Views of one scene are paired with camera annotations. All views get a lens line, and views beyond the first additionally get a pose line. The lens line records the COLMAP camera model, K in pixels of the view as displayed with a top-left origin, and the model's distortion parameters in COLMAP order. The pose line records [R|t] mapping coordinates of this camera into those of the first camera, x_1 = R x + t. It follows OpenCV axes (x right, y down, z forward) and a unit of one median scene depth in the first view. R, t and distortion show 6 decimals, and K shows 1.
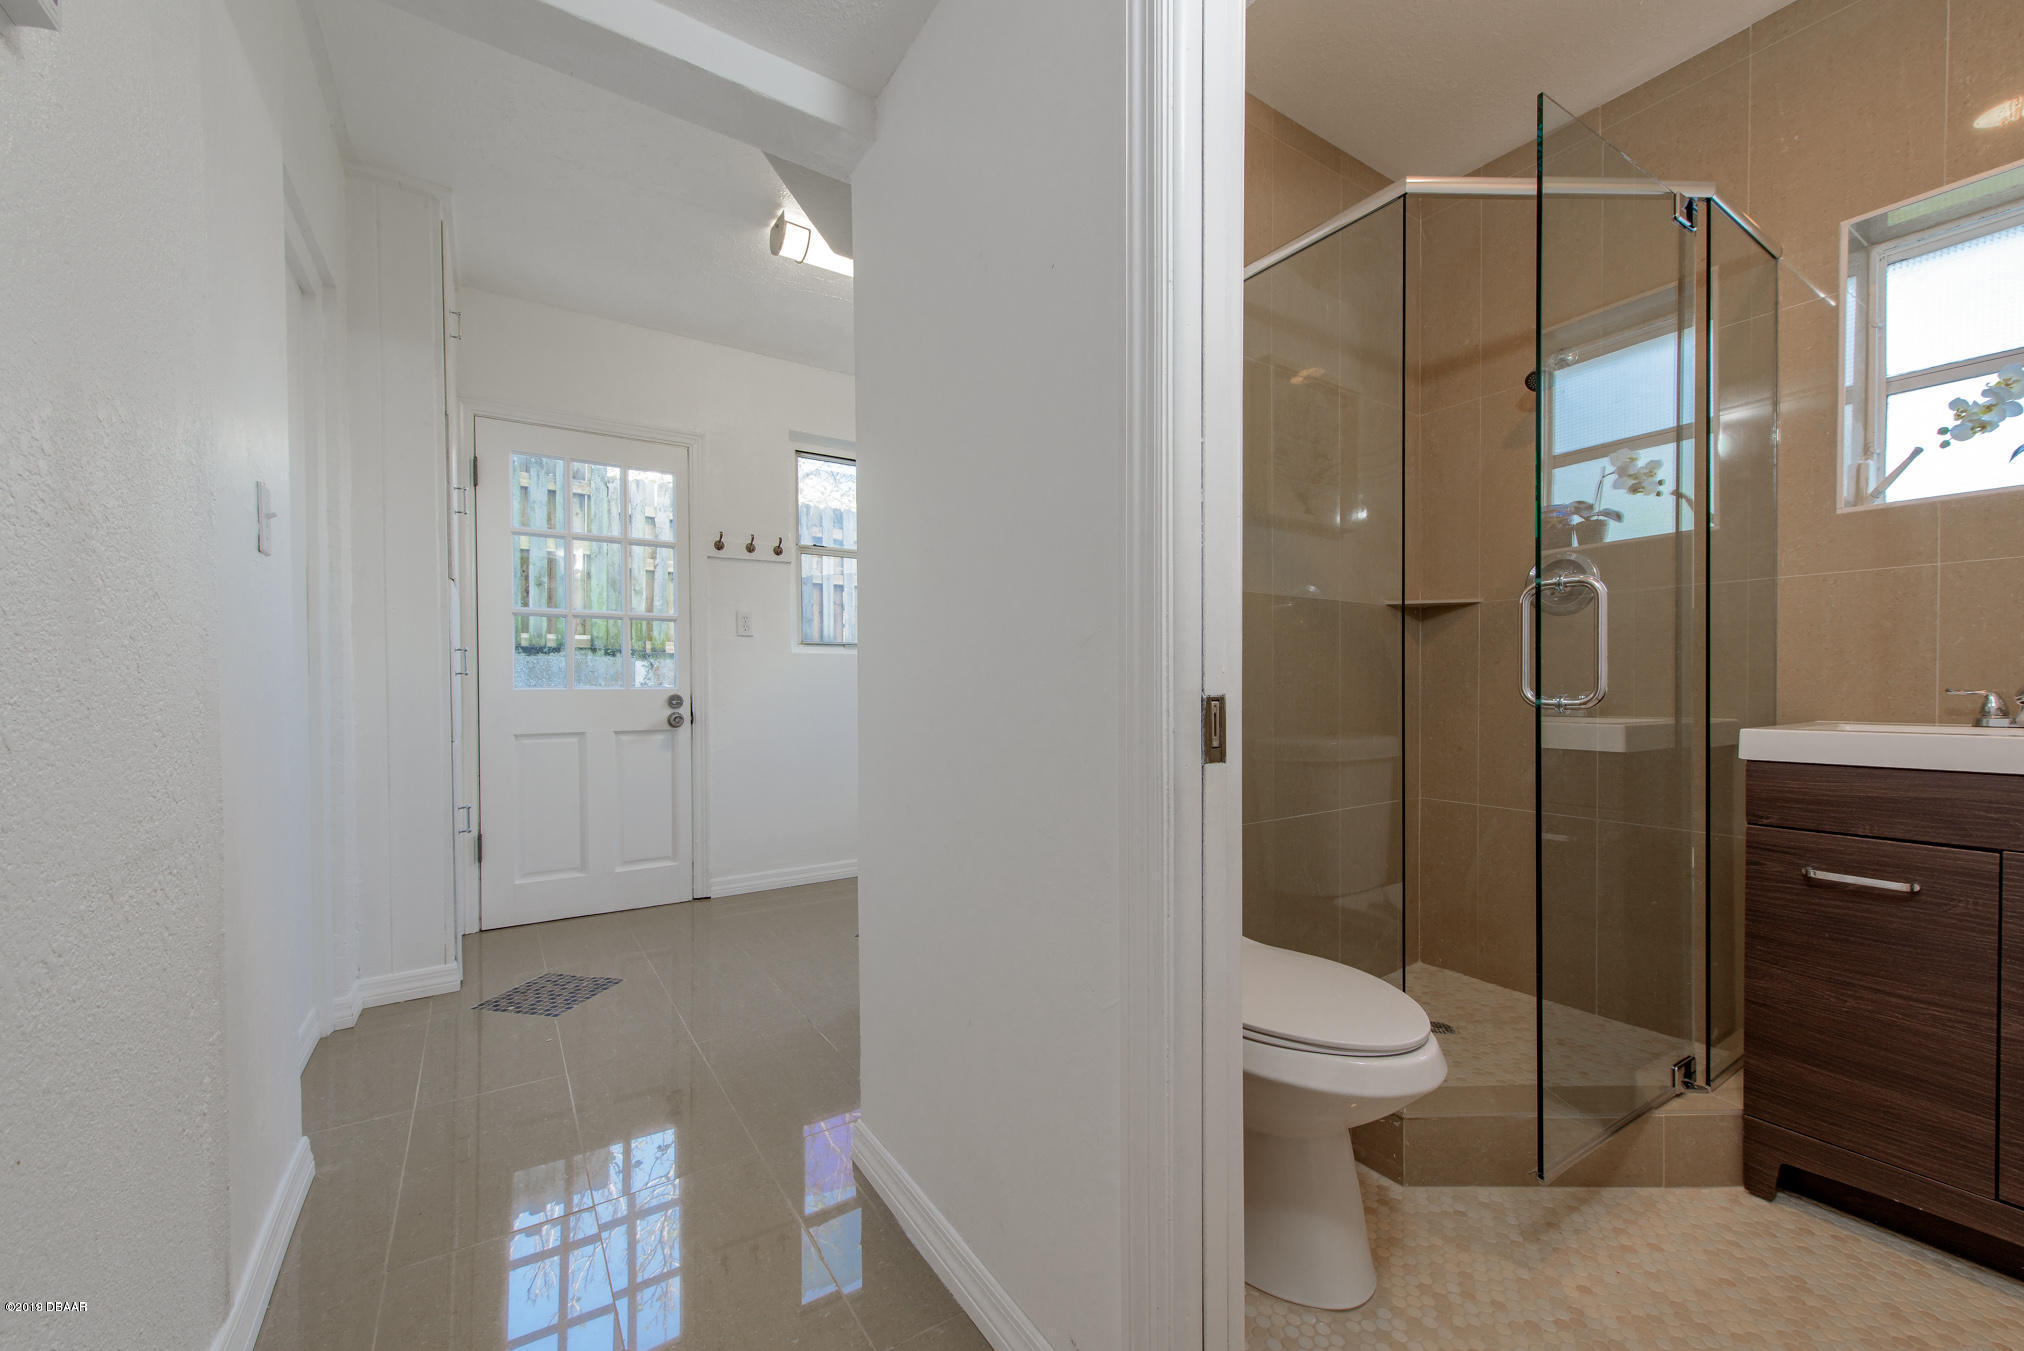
lens RADIAL K [[803.2, 0, 1021.9], [0, 803.2, 683.9], [0, 0, 1]] dist [0.008129, -0.000915]
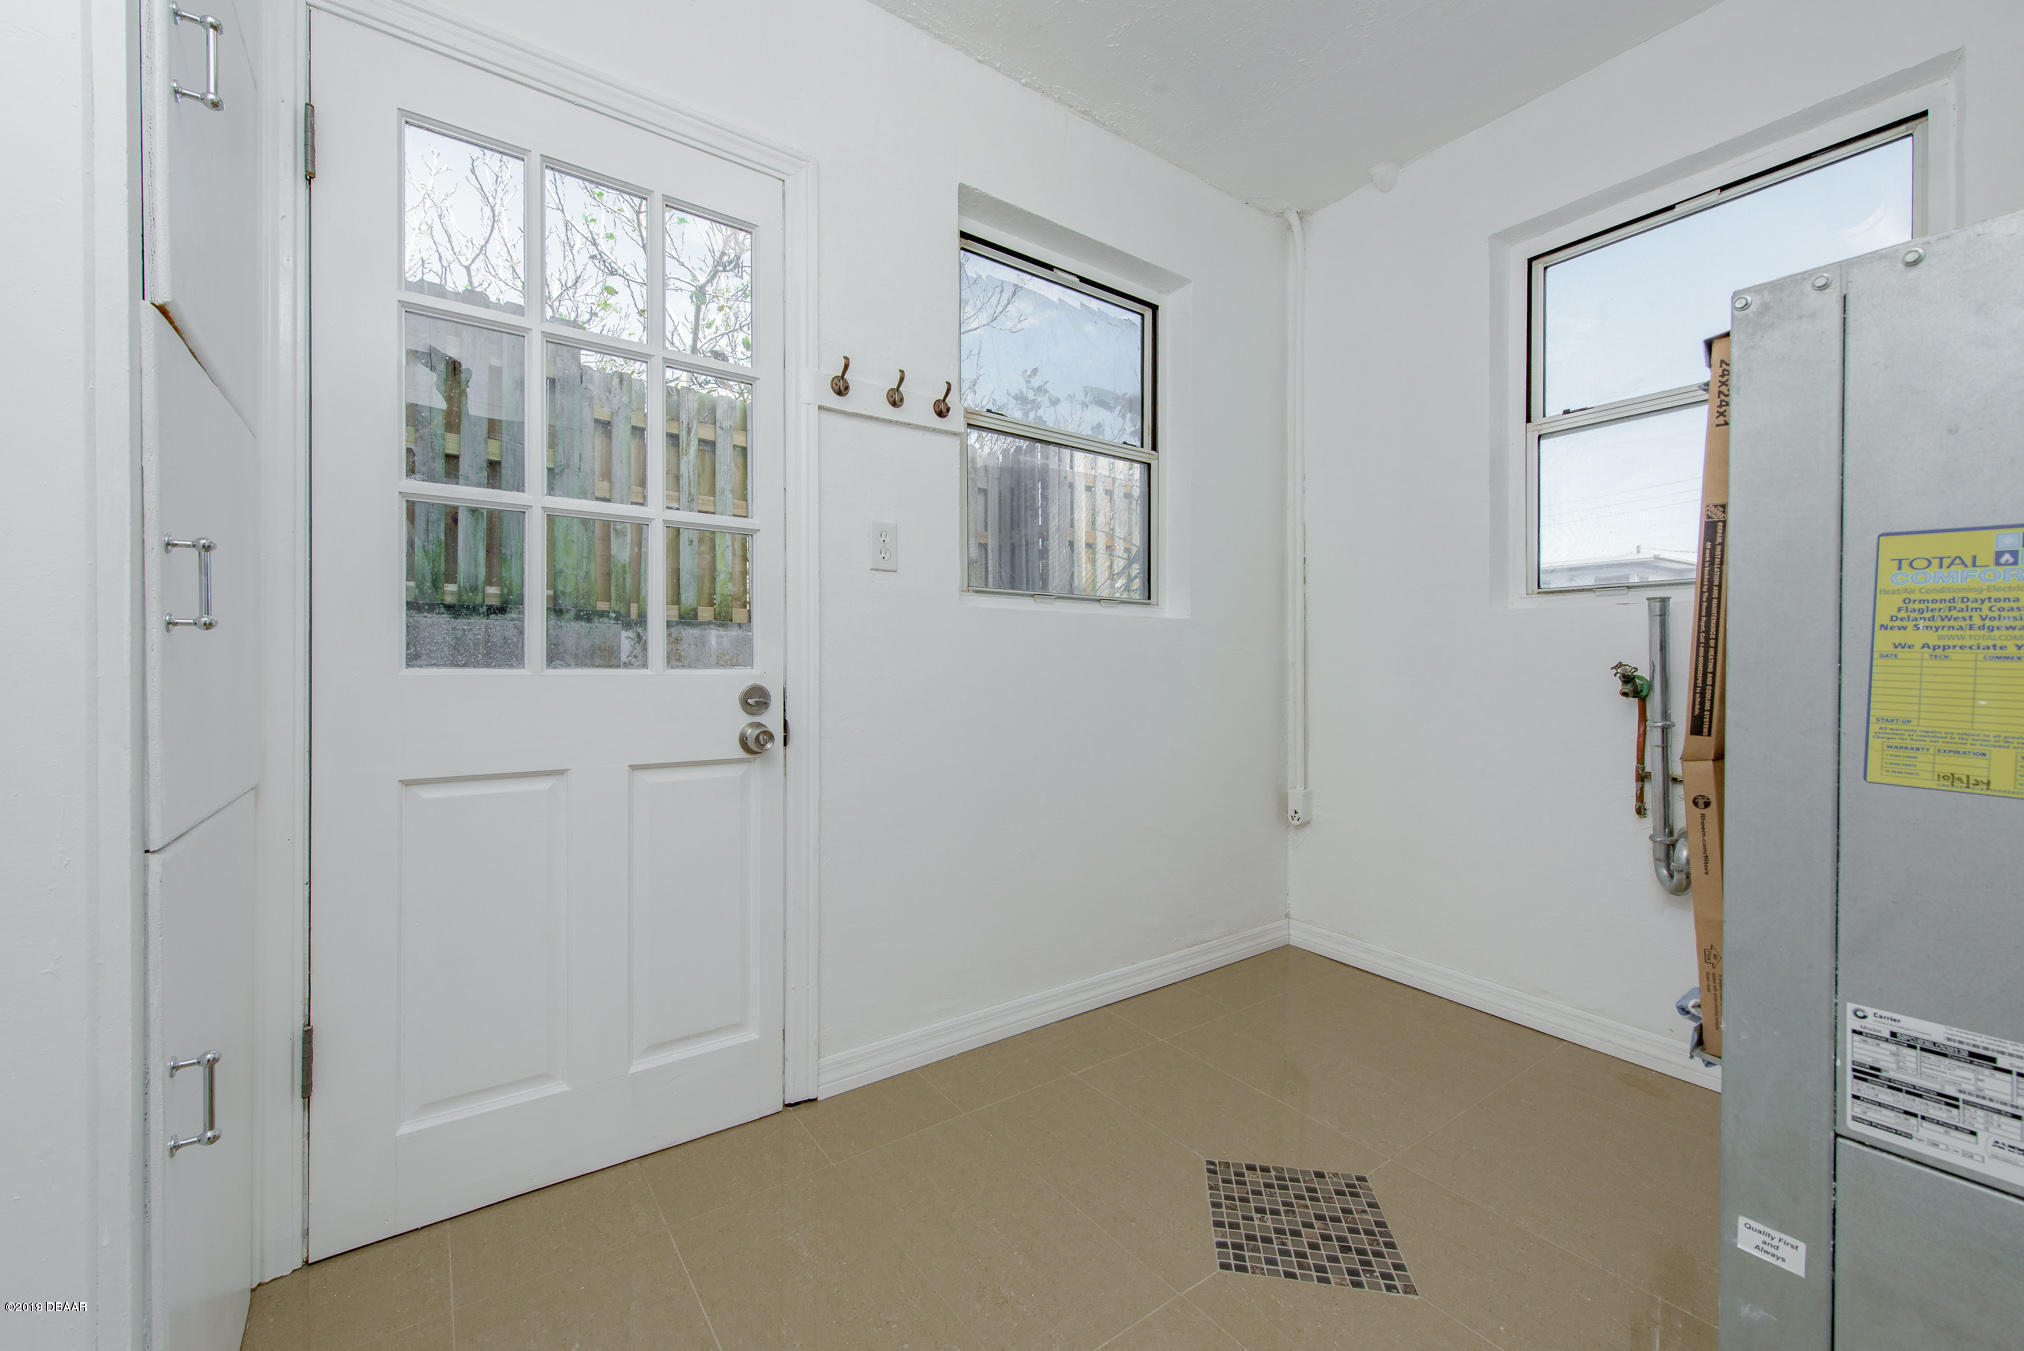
lens RADIAL K [[803.2, 0, 1004.2], [0, 803.2, 669.9], [0, 0, 1]] dist [0.008129, -0.000915]
pose [[0.999216, 0.010823, 0.038083, -0.274687], [-0.010853, 0.999941, 0.000557, 0.001711], [-0.038074, -0.000970, 0.999274, 0.469635]]
